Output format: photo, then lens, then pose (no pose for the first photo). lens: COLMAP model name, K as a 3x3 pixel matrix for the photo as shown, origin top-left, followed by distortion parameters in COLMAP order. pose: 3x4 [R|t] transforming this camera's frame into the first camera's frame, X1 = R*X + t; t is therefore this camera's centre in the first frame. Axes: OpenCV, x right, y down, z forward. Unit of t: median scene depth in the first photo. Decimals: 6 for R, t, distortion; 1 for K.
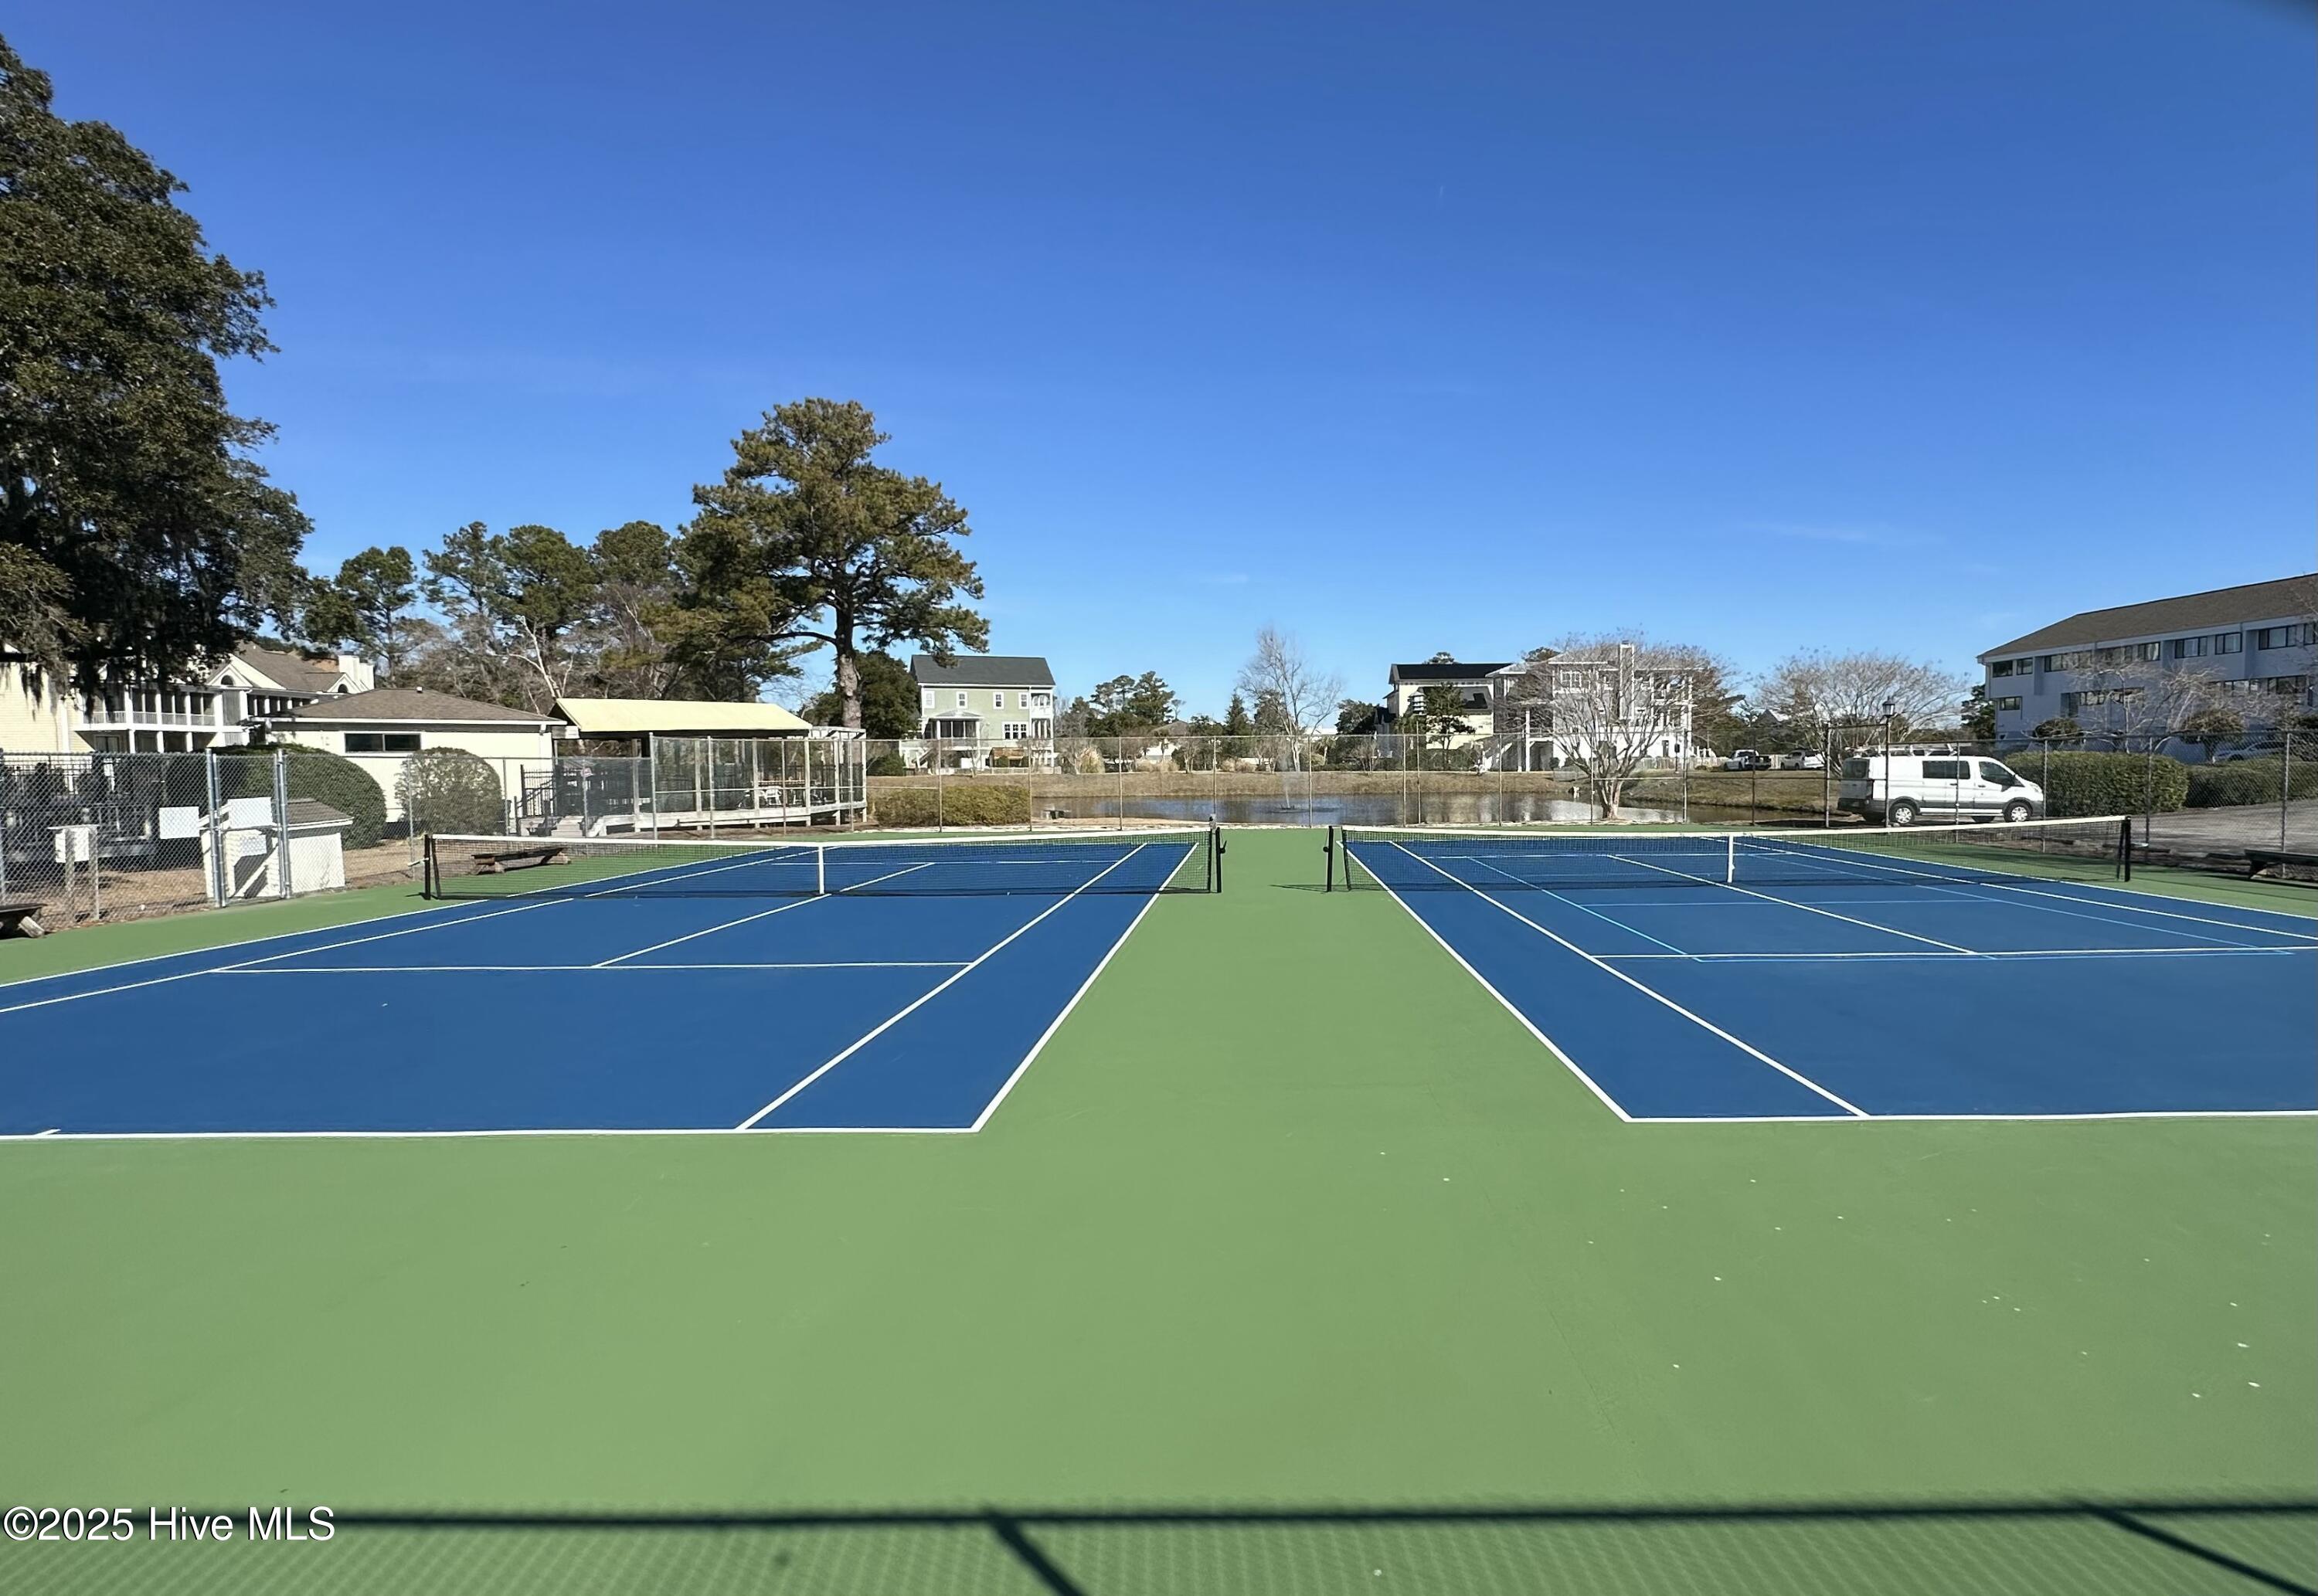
lens RADIAL K [[1108.0, 0, 1163.3], [0, 1108.0, 852.1], [0, 0, 1]] dist [0.004975, 0.000219]
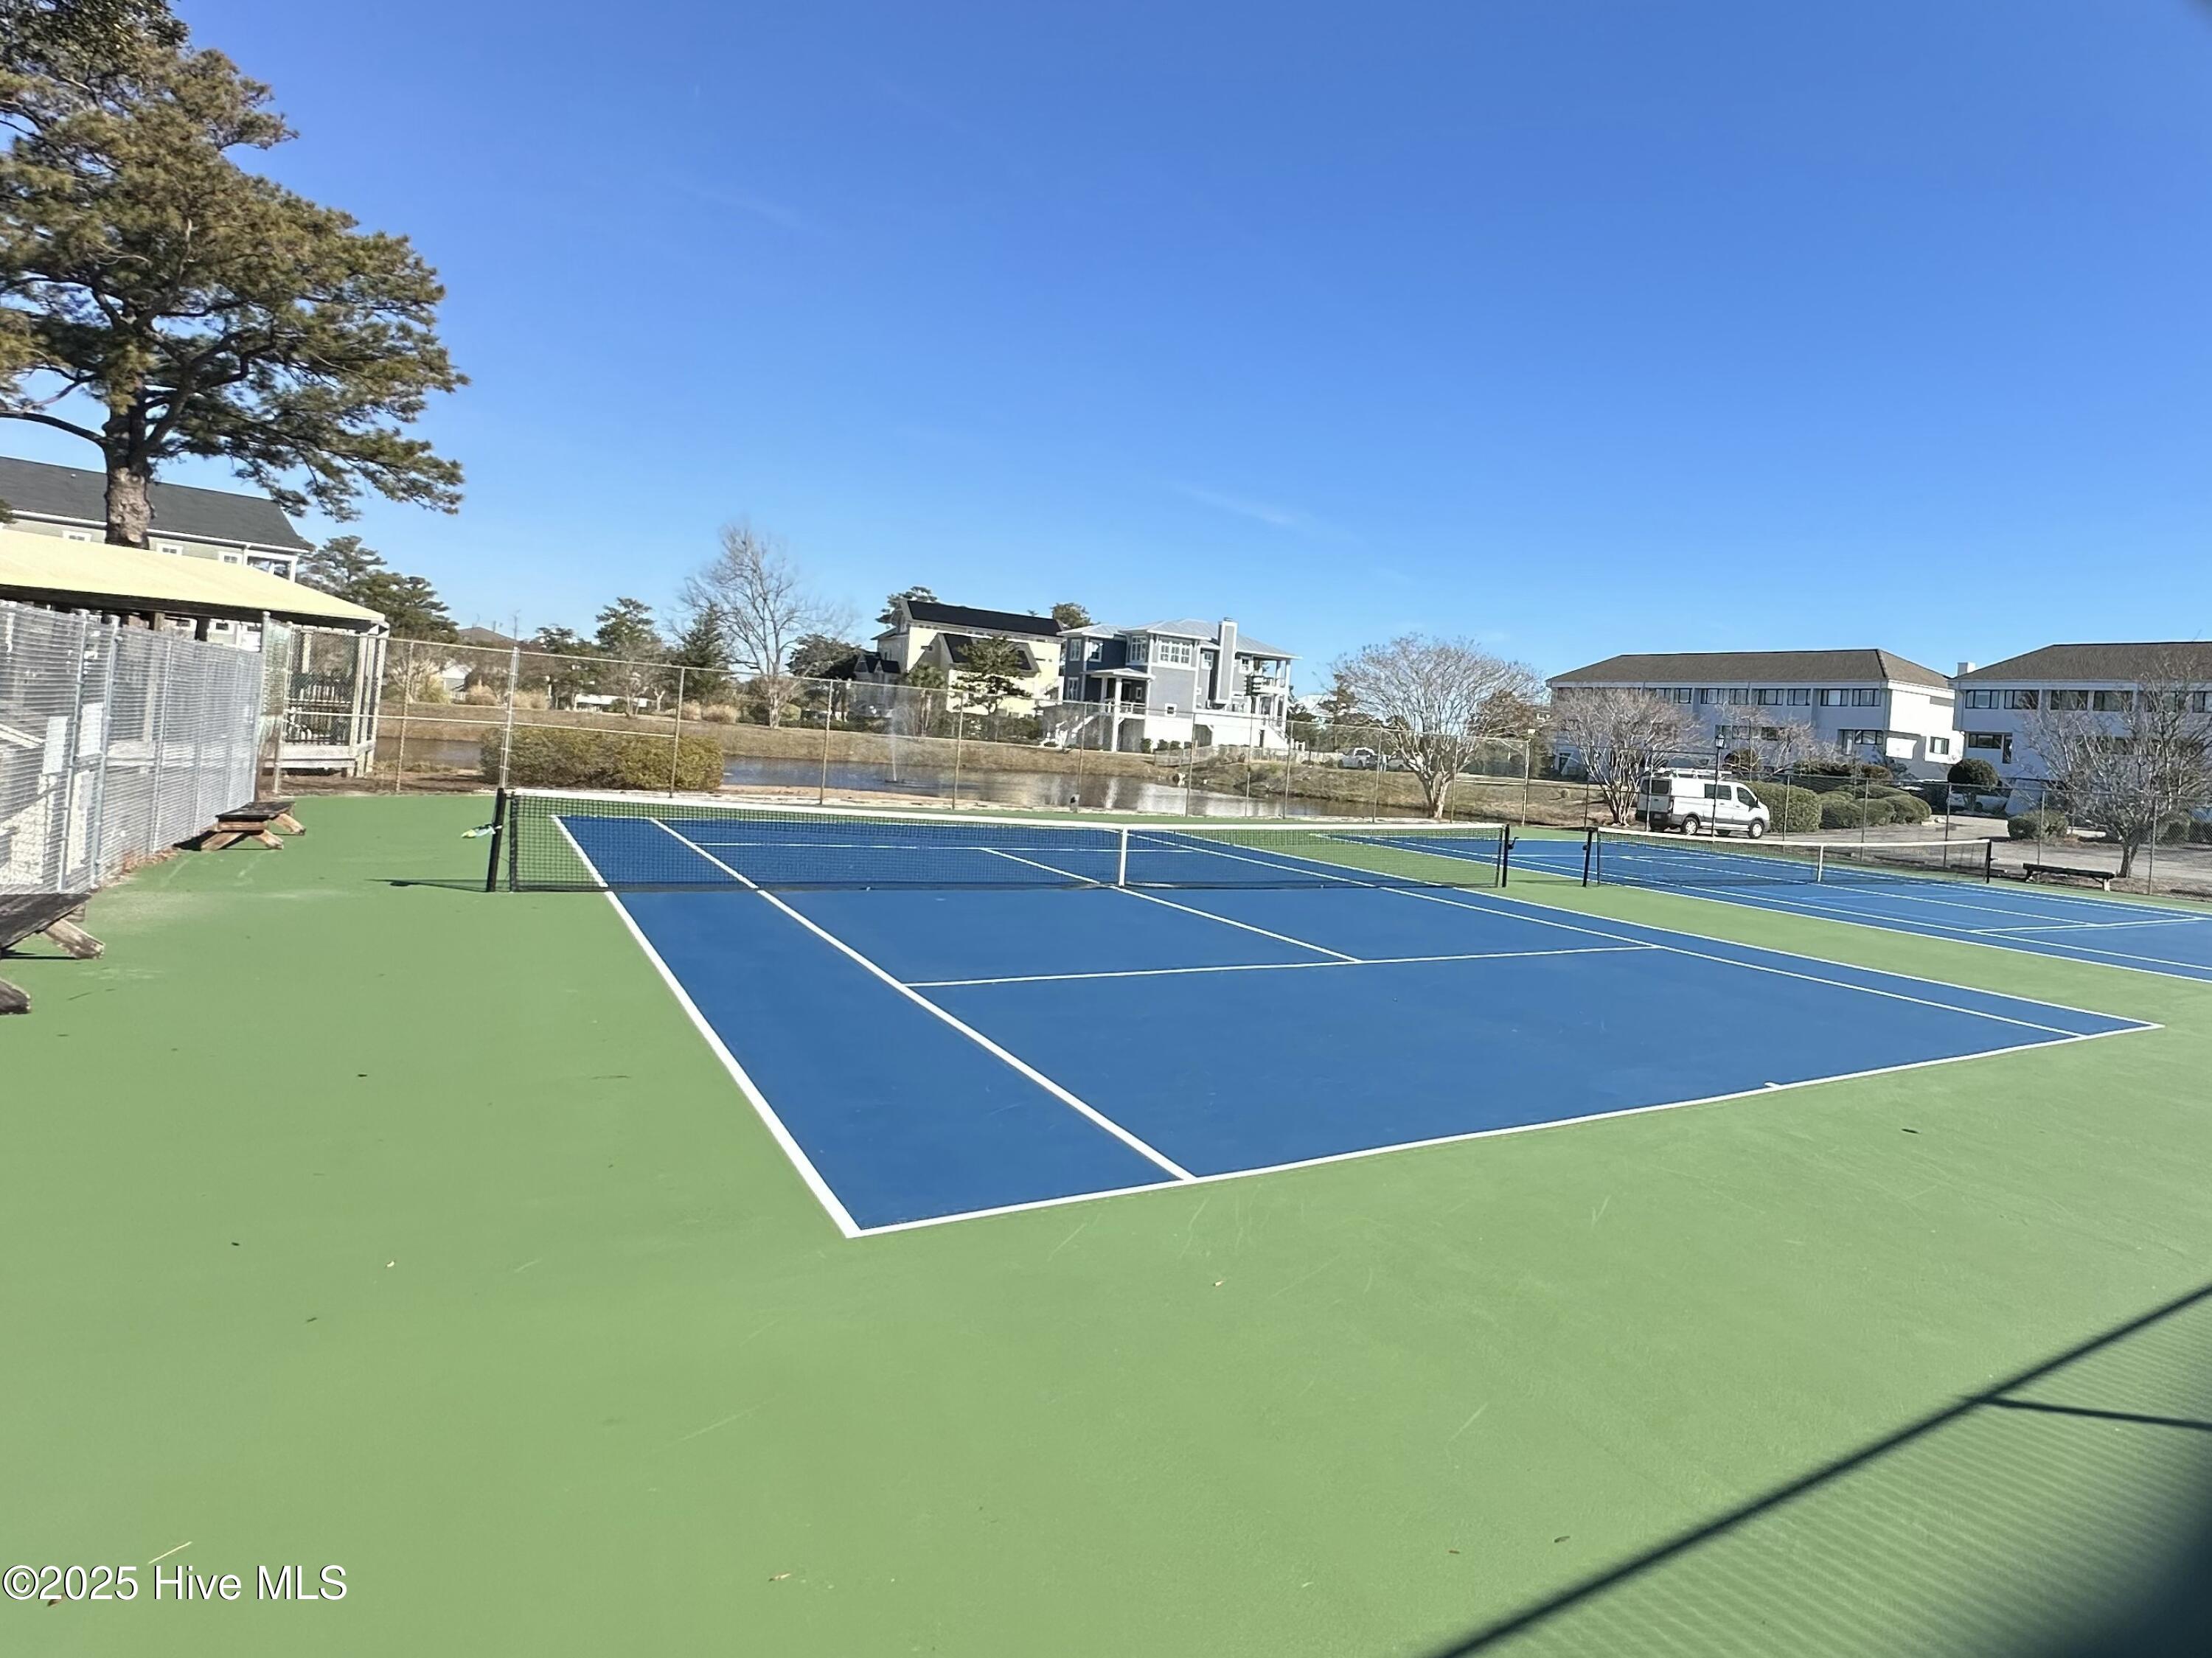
lens RADIAL K [[1643.6, 0, 1106.8], [0, 1643.6, 826.7], [0, 0, 1]] dist [0.002007, -0.004118]
pose [[0.753741, 0.030283, 0.656473, -0.539943], [-0.027046, 0.999521, -0.015055, 0.005640], [-0.656615, -0.006407, 0.754199, 0.038114]]
